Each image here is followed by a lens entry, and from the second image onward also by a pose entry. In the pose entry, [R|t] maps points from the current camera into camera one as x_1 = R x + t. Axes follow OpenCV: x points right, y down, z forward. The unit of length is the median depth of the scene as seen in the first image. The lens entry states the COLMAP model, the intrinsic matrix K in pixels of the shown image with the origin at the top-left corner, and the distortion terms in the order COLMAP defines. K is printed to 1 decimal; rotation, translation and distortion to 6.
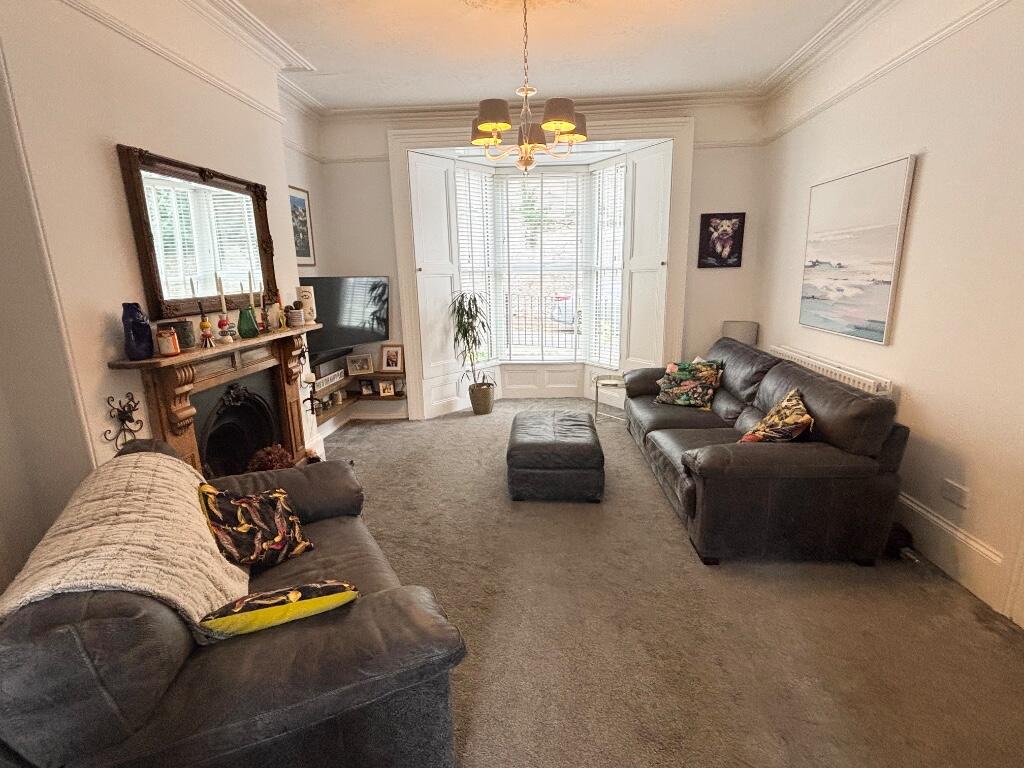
lens RADIAL K [[494.0, 0, 506.5], [0, 494.0, 385.7], [0, 0, 1]] dist [0.001054, -0.001185]
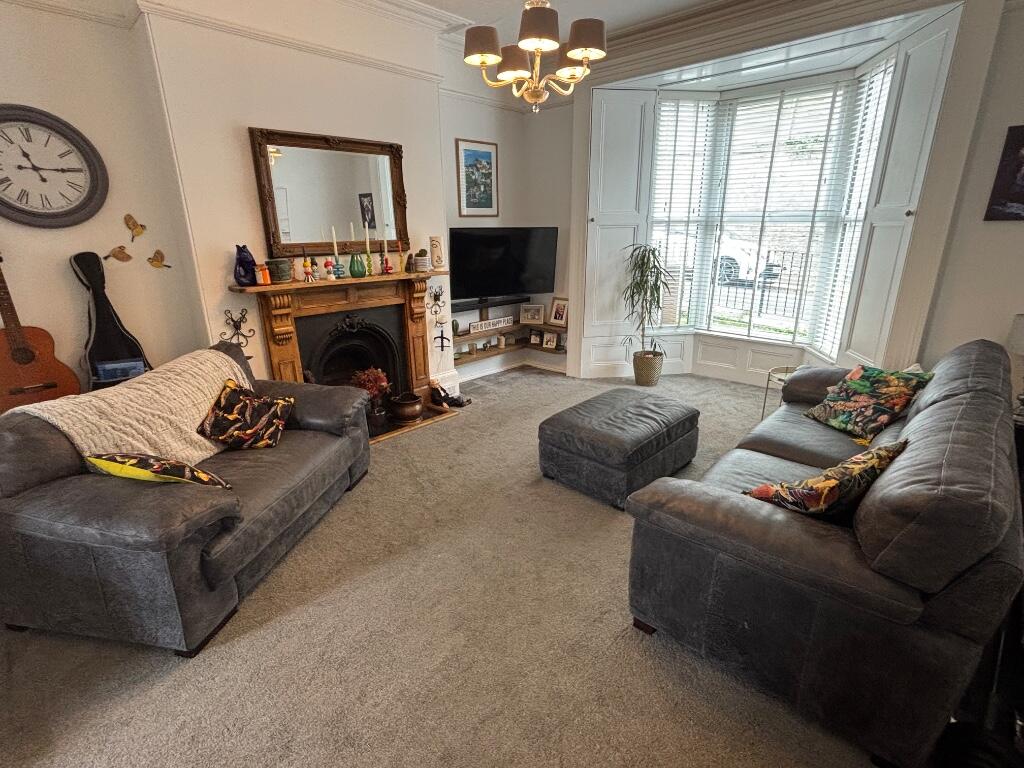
lens RADIAL K [[494.0, 0, 508.3], [0, 494.0, 385.2], [0, 0, 1]] dist [0.001054, -0.001185]
pose [[0.774788, 0.206662, -0.597491, 0.391776], [-0.148382, 0.978108, 0.145899, -0.049578], [0.614562, -0.024384, 0.788491, 0.182096]]
